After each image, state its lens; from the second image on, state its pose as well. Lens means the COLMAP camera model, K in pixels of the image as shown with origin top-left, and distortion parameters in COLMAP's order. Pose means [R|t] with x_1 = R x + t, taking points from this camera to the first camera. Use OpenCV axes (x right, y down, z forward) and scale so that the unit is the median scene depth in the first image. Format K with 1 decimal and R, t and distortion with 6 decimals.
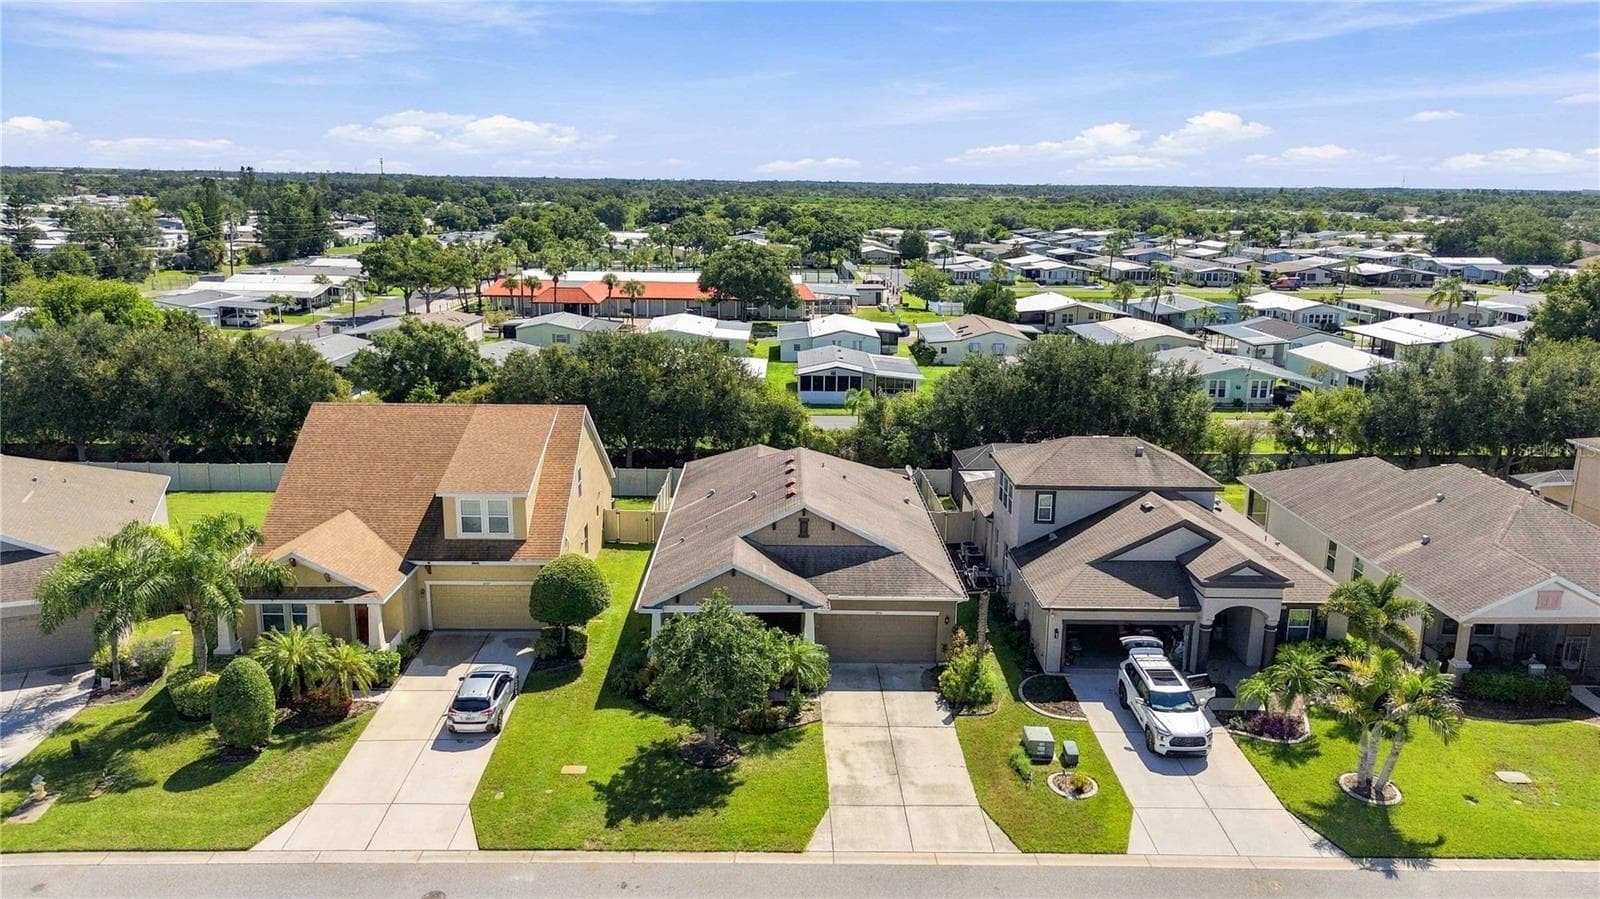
lens RADIAL K [[1130.4, 0, 801.0], [0, 1130.4, 442.3], [0, 0, 1]] dist [0.047166, -0.032128]
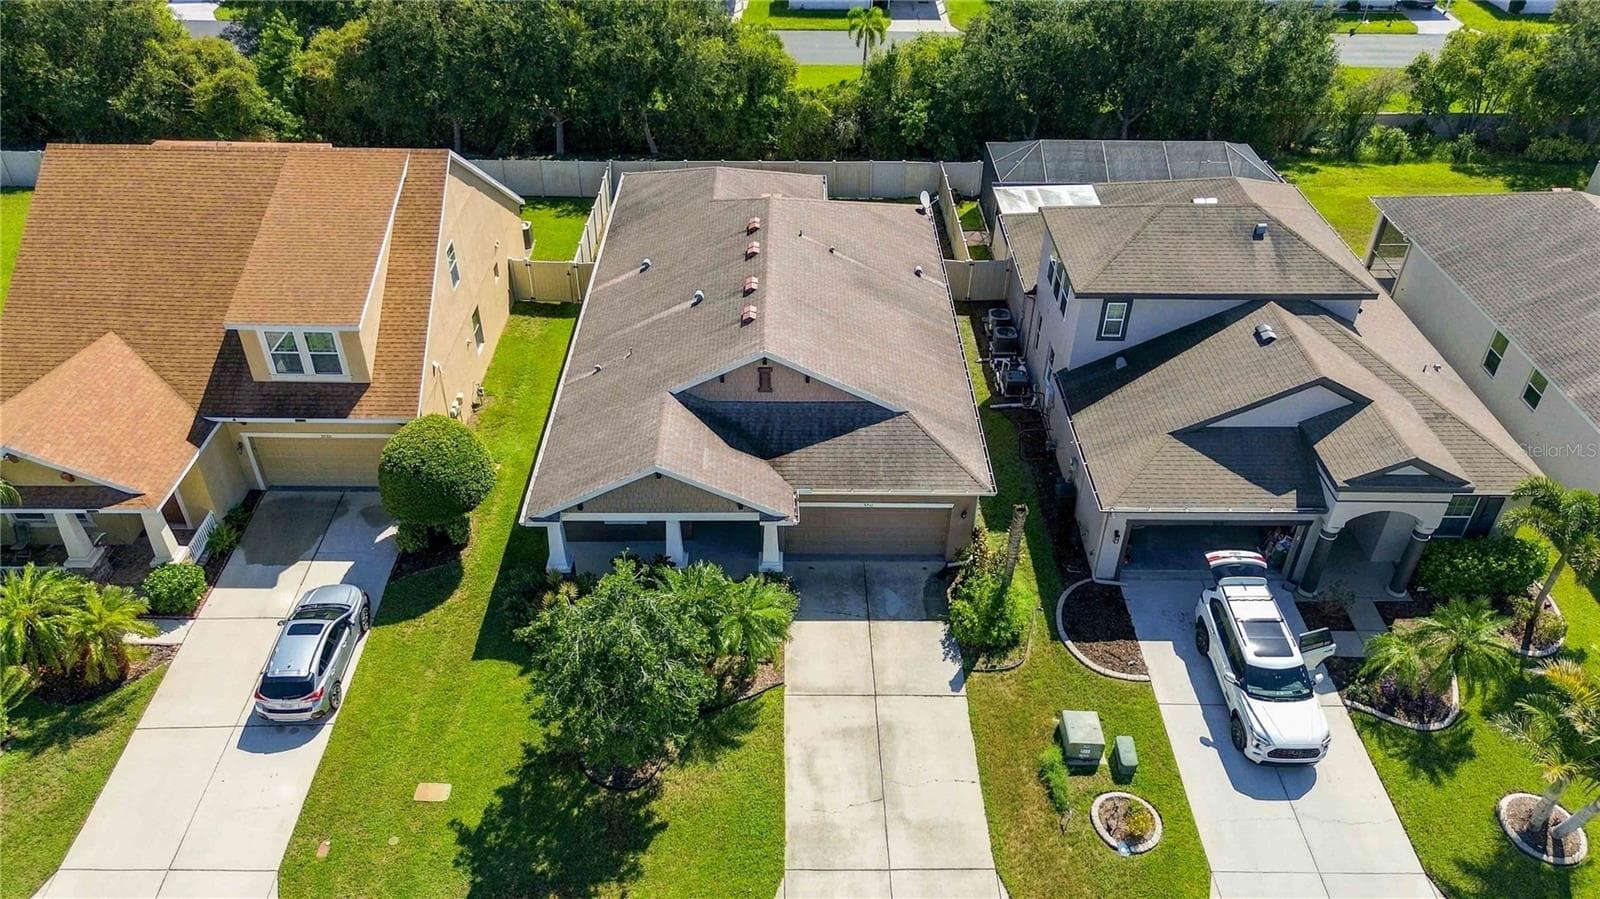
lens RADIAL K [[1130.4, 0, 801.0], [0, 1130.4, 447.2], [0, 0, 1]] dist [0.047166, -0.032128]
pose [[0.999937, 0.005715, -0.009650, 0.034559], [-0.001360, 0.915886, 0.401437, -0.179640], [0.011133, -0.401398, 0.915836, 0.384016]]
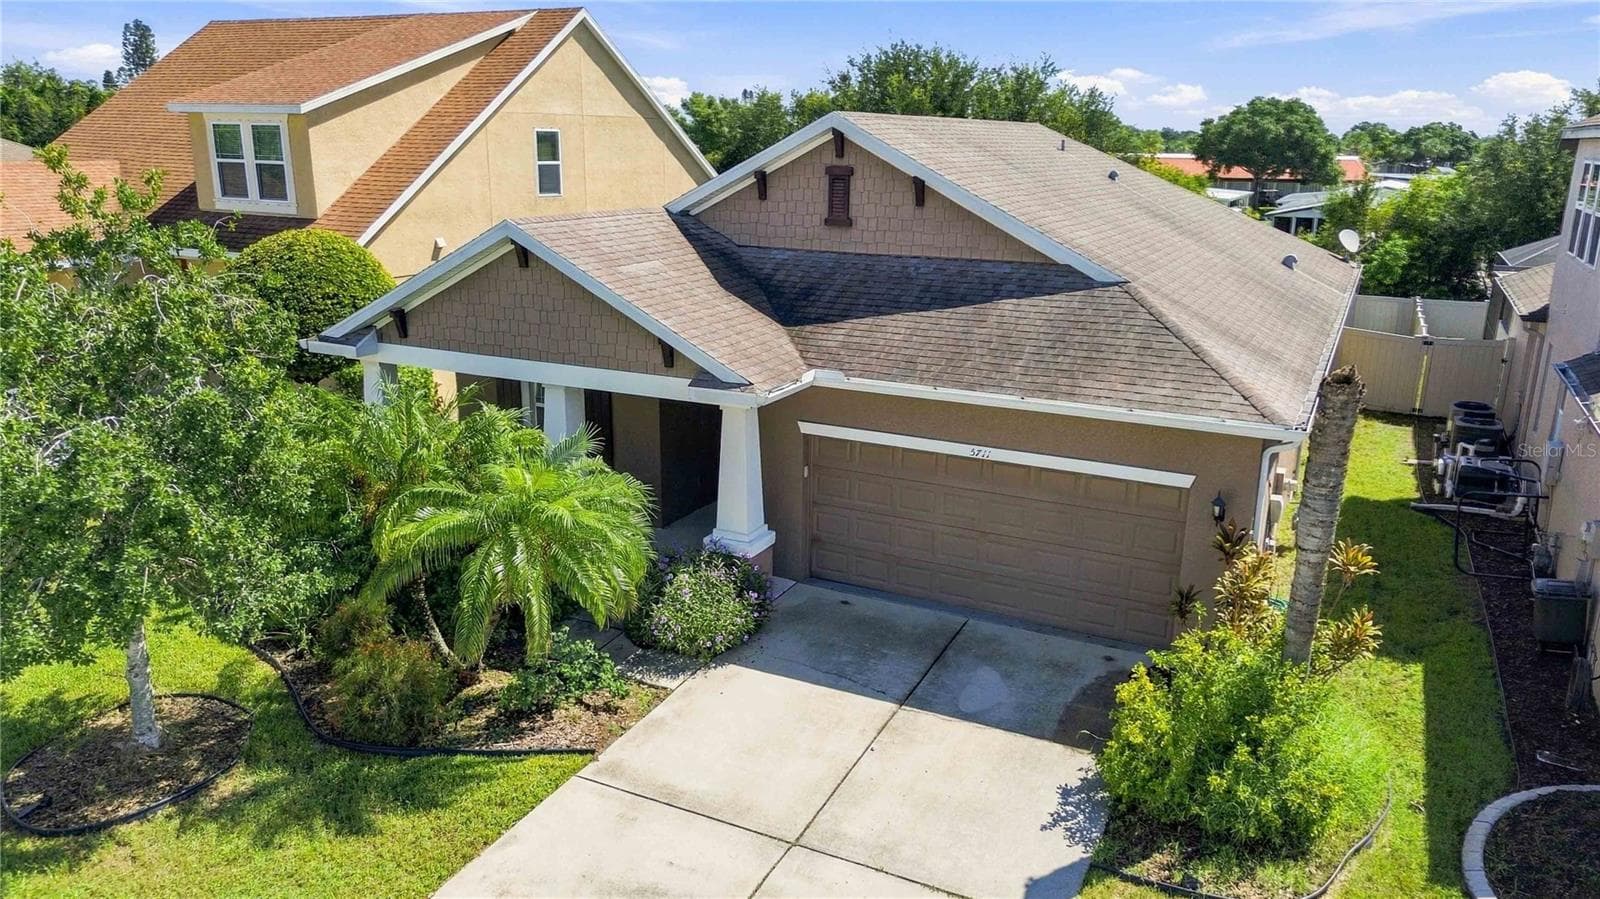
lens RADIAL K [[1130.4, 0, 804.1], [0, 1130.4, 465.1], [0, 0, 1]] dist [0.047166, -0.032128]
pose [[0.884523, 0.126902, -0.448903, 0.172753], [-0.105166, 0.991761, 0.073143, 0.145656], [0.454487, -0.017487, 0.890582, 0.755034]]
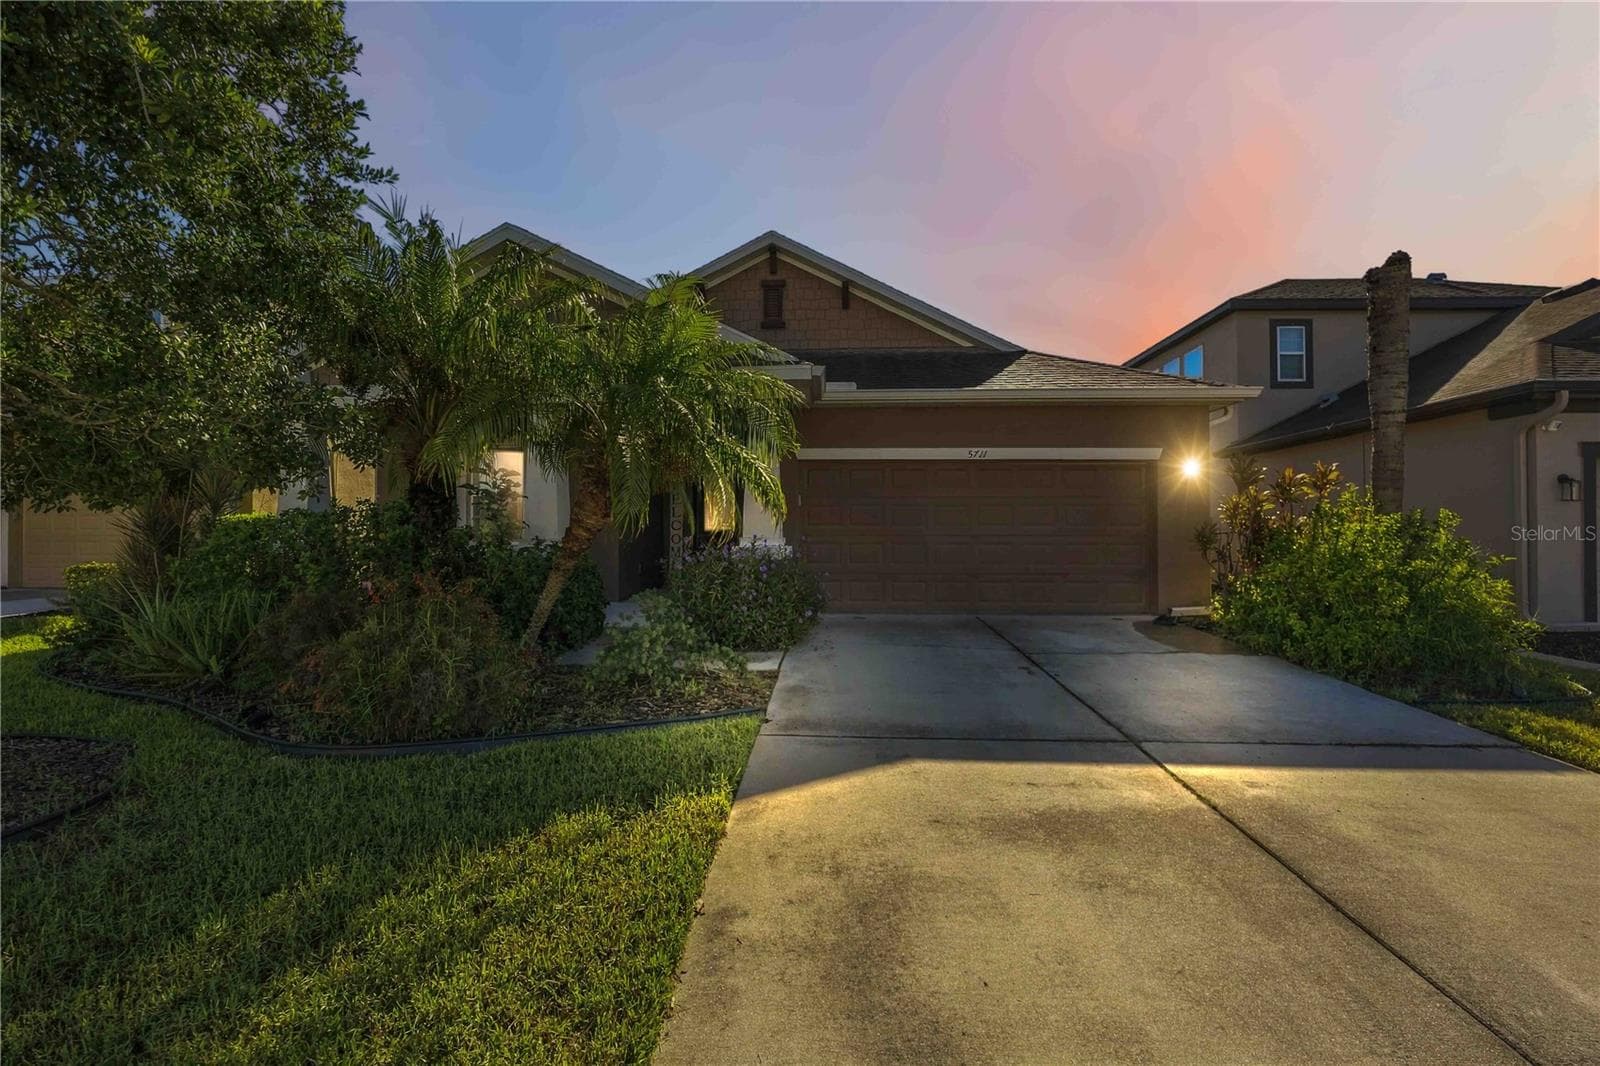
lens RADIAL K [[685.1, 0, 812.3], [0, 685.1, 527.1], [0, 0, 1]] dist [-0.002581, 0.000153]
pose [[0.997979, -0.014974, -0.061751, 0.033734], [0.000013, 0.971887, -0.235449, 0.234290], [0.063541, 0.234973, 0.969923, 0.853792]]
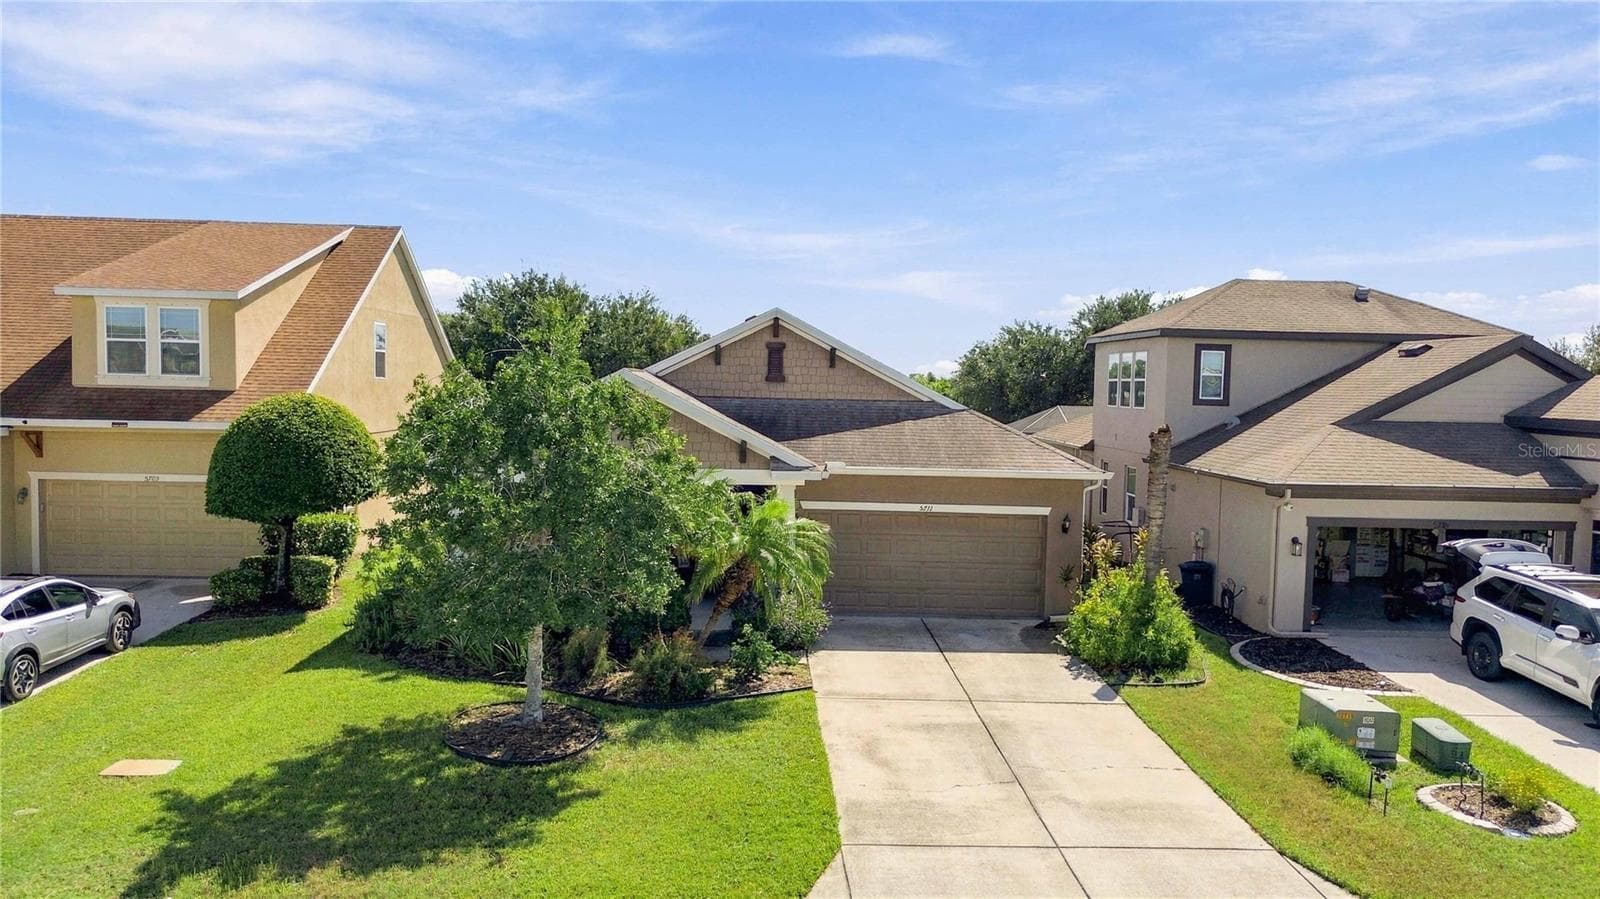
lens RADIAL K [[1130.4, 0, 803.0], [0, 1130.4, 453.3], [0, 0, 1]] dist [0.047166, -0.032128]
pose [[0.999746, 0.006739, 0.021529, 0.004552], [-0.003159, 0.986754, -0.162191, 0.220008], [-0.022337, 0.162082, 0.986524, 0.547104]]
